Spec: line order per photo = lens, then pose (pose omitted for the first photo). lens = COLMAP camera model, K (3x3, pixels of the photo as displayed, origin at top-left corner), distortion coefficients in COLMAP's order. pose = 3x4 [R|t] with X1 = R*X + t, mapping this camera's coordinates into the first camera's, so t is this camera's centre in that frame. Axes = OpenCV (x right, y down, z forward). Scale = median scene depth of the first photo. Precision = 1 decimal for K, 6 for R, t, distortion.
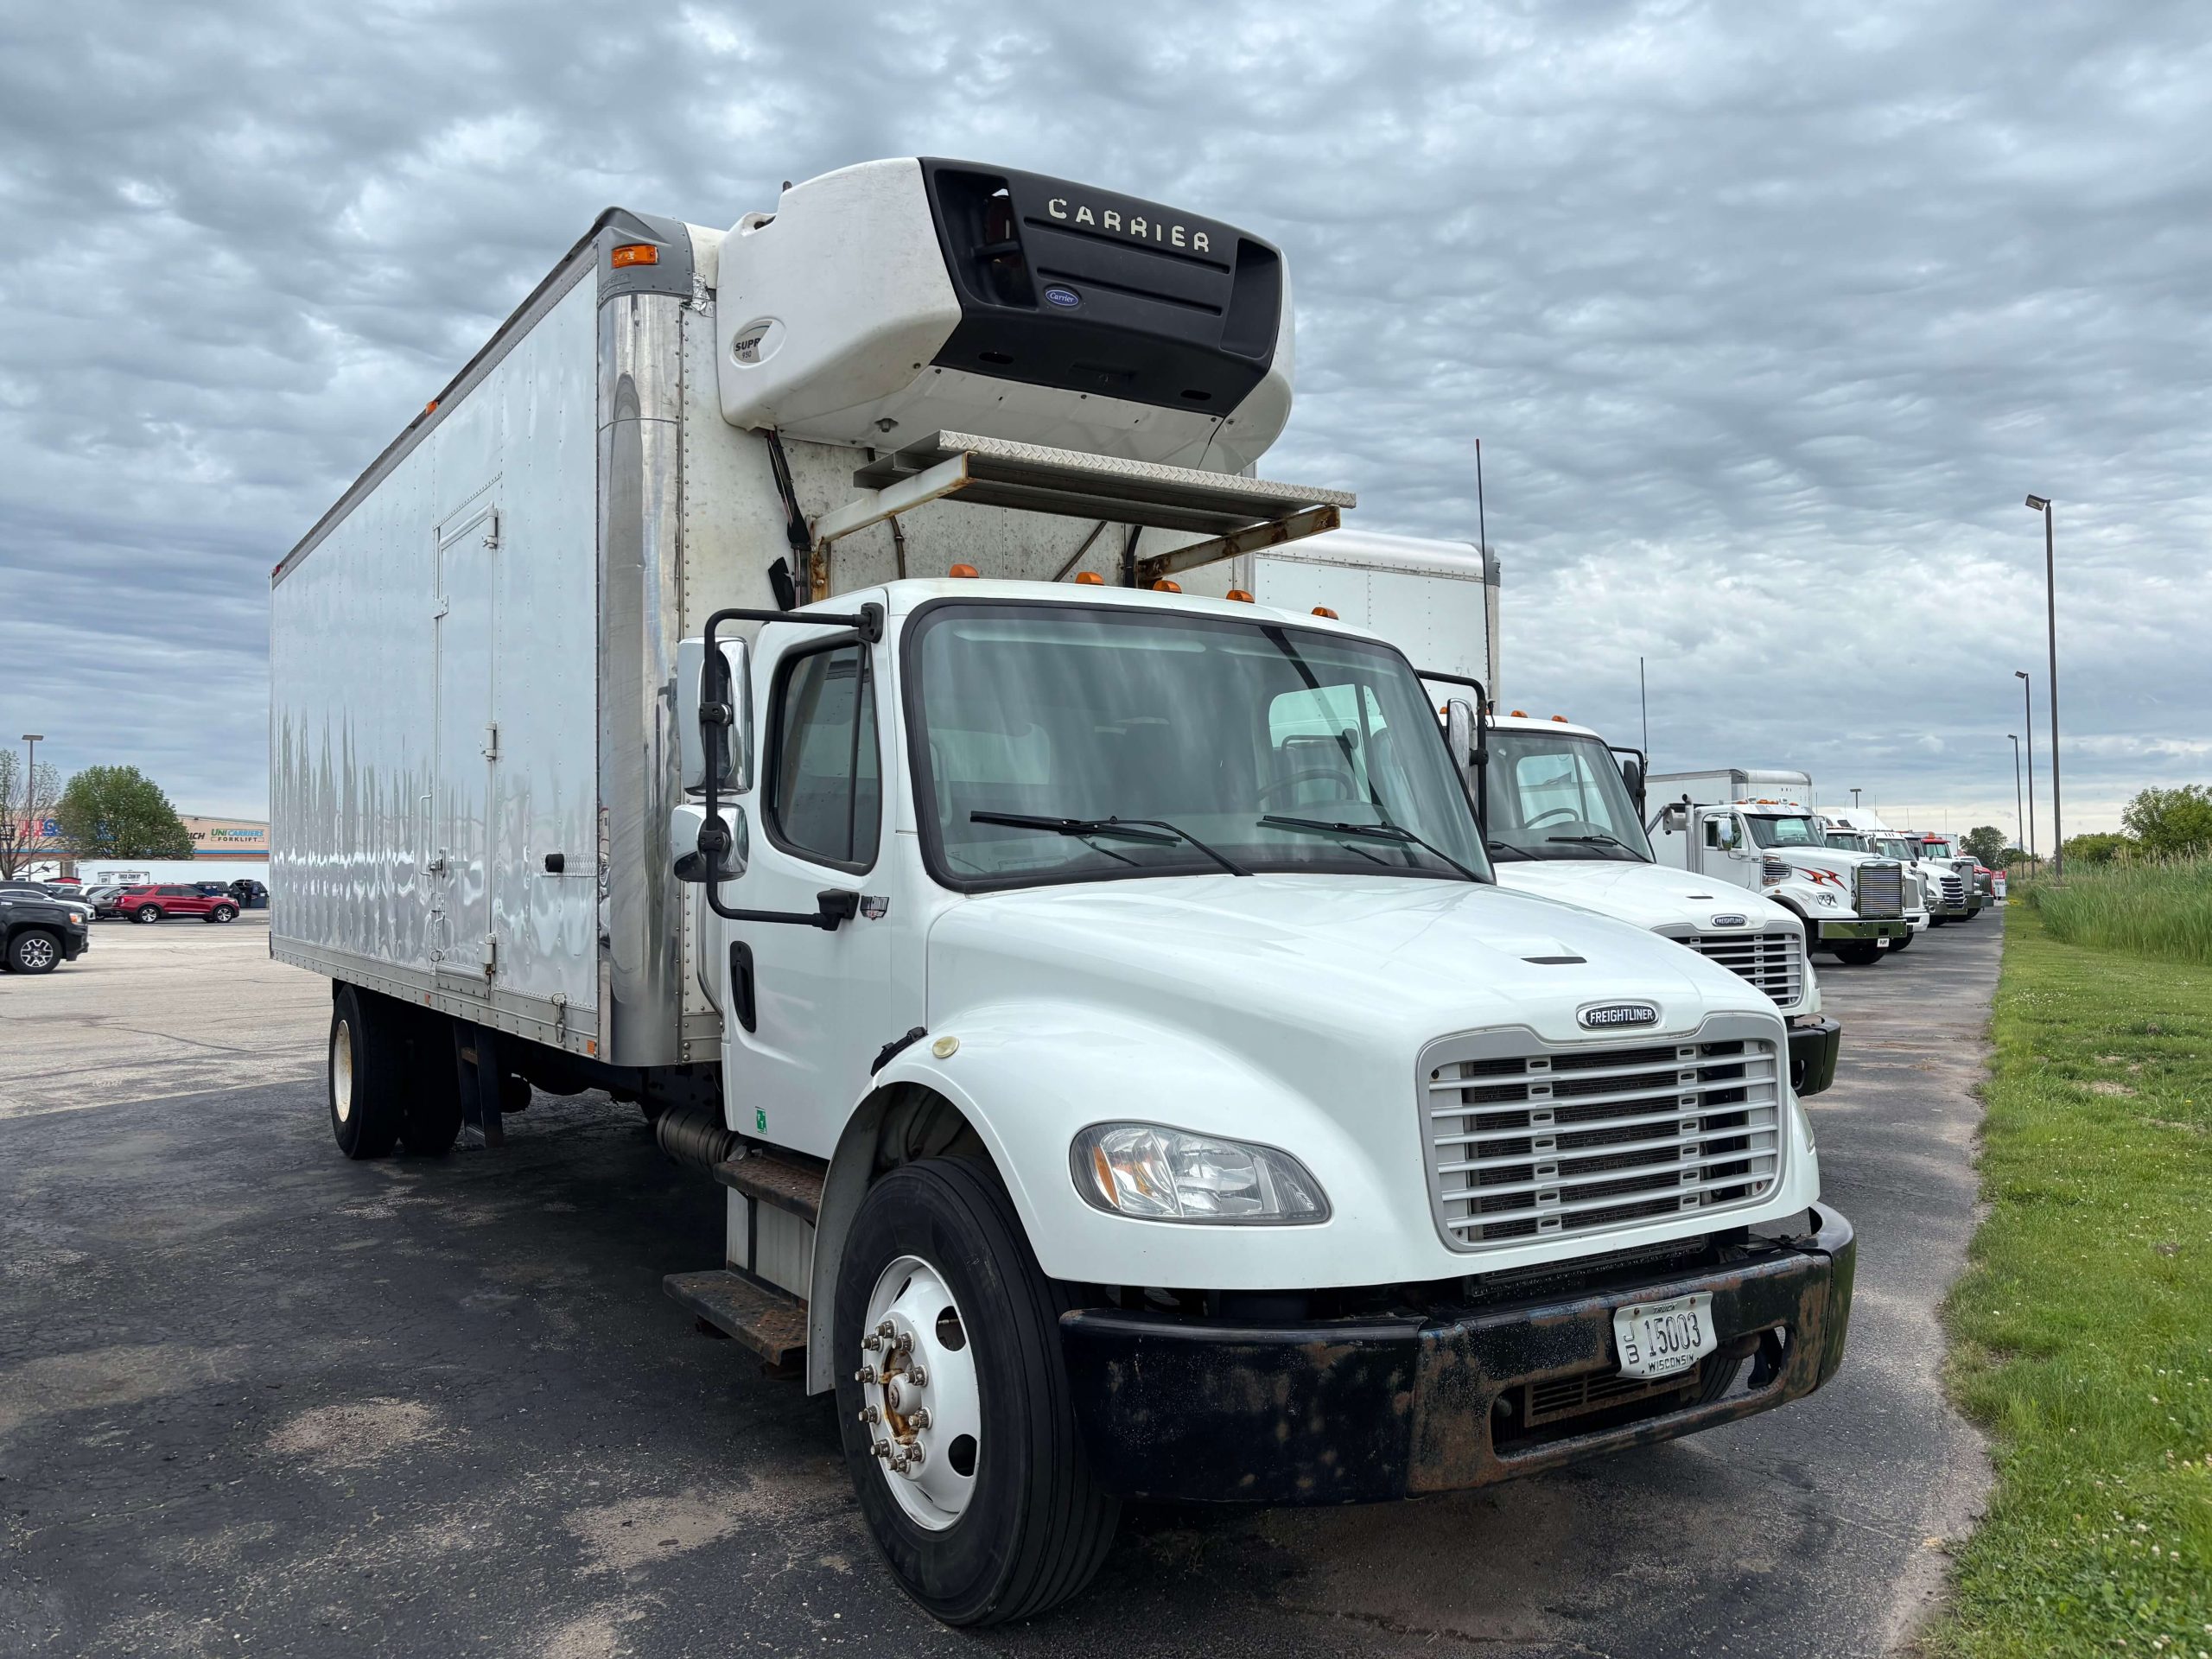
lens RADIAL K [[1686.2, 0, 1110.2], [0, 1686.2, 818.1], [0, 0, 1]] dist [0.050406, -0.054836]
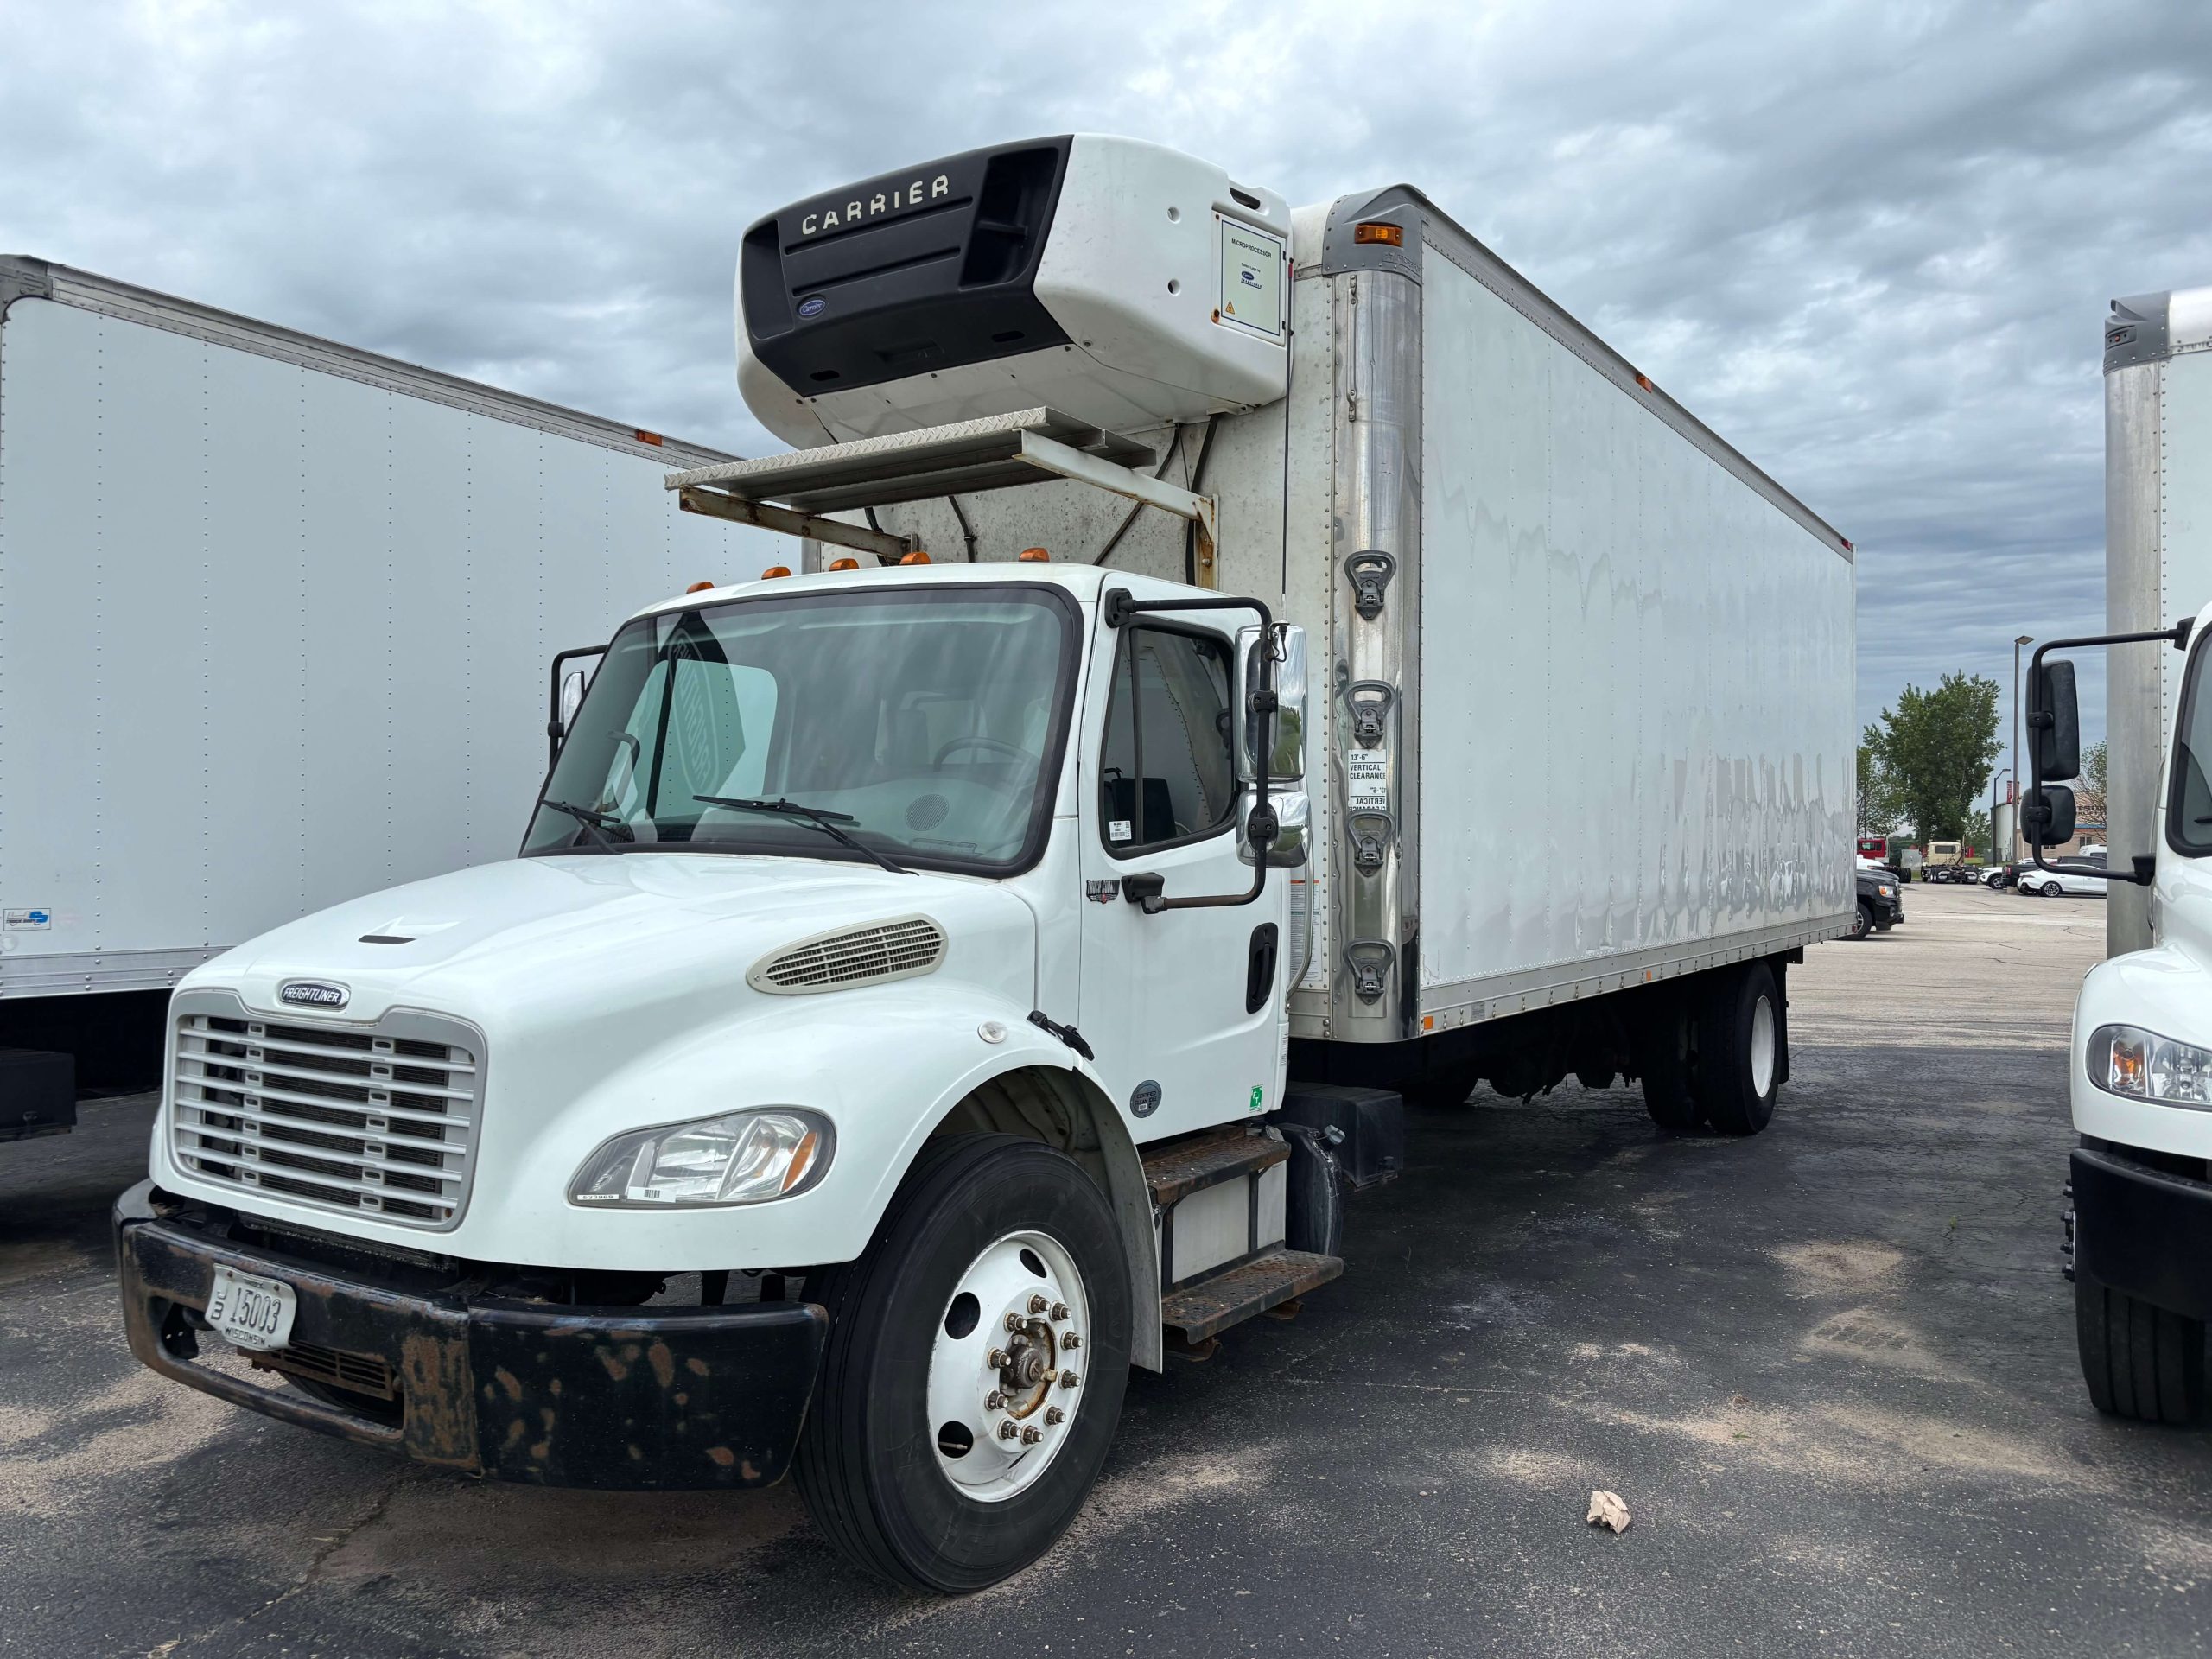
lens RADIAL K [[1686.2, 0, 1110.2], [0, 1686.2, 818.1], [0, 0, 1]] dist [0.050406, -0.054836]
pose [[0.383692, -0.010301, -0.923404, 1.250966], [0.023467, 0.999724, -0.001401, 0.021716], [0.923163, -0.021132, 0.383828, 0.930948]]
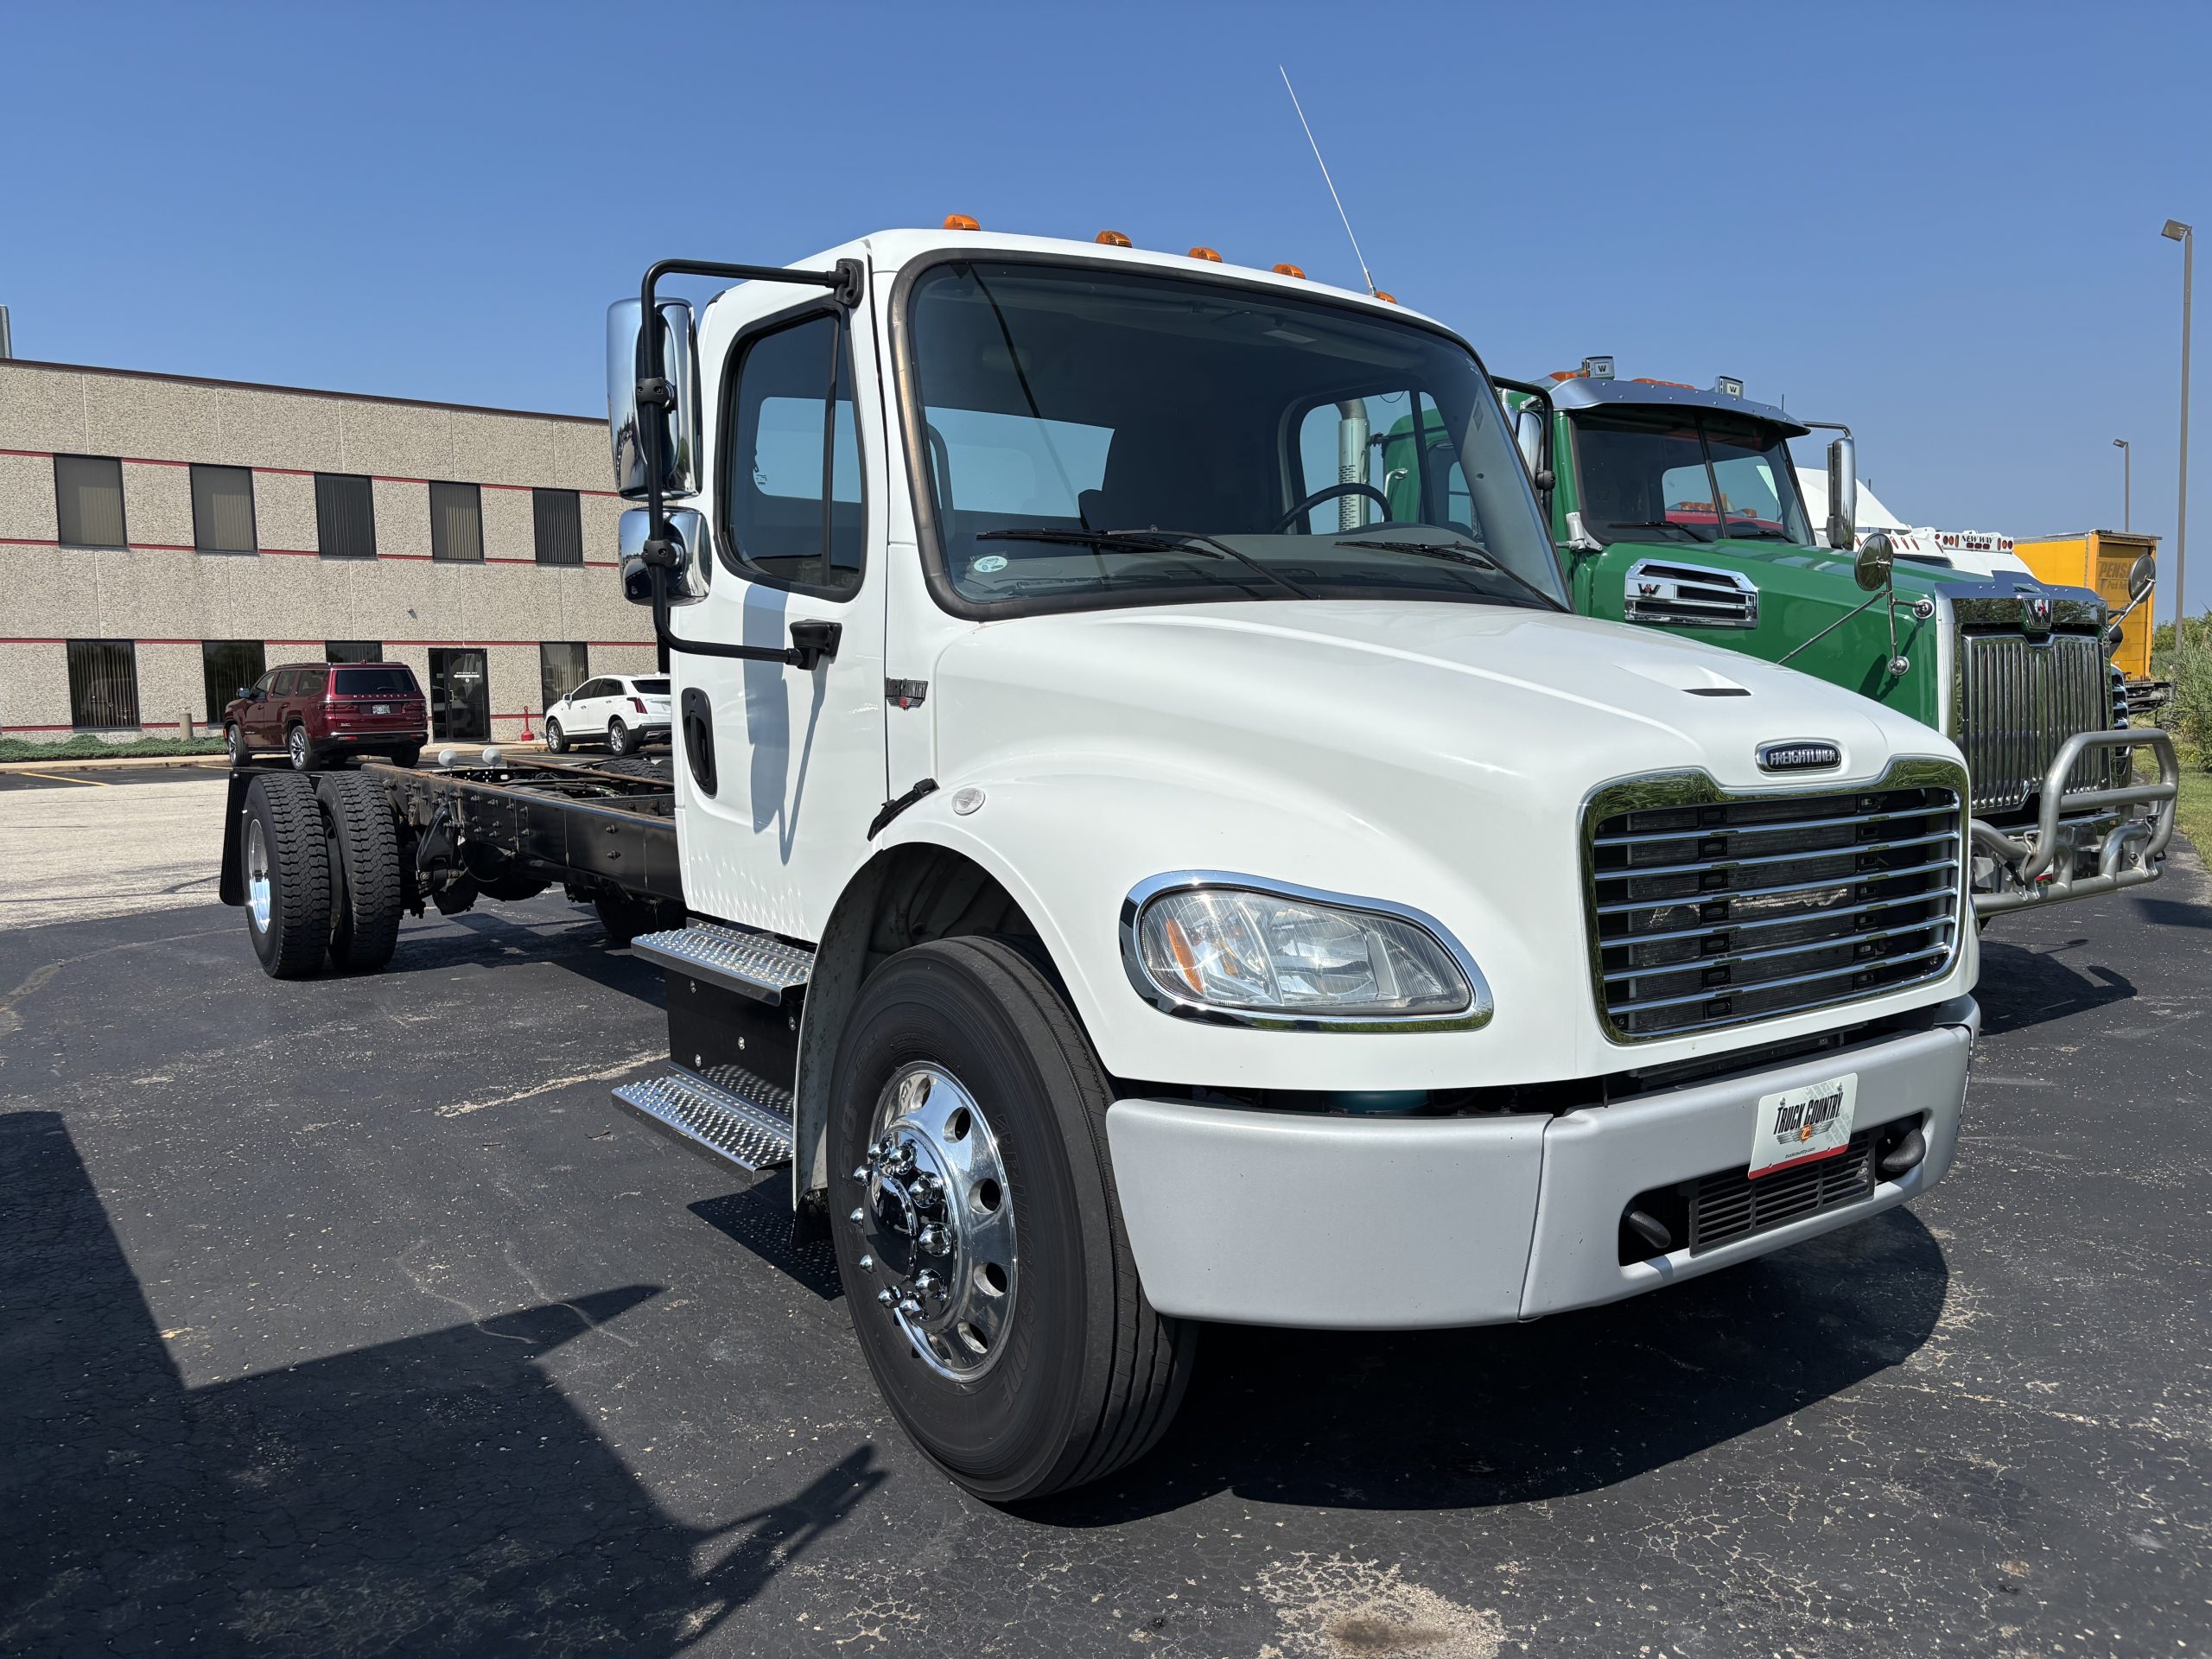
lens RADIAL K [[1651.4, 0, 1101.0], [0, 1651.4, 780.6], [0, 0, 1]] dist [0.076252, 0.001455]
pose [[0.999046, -0.005699, 0.043291, -0.060257], [0.001701, 0.995773, 0.091837, 0.048397], [-0.043632, -0.091676, 0.994833, 0.195045]]
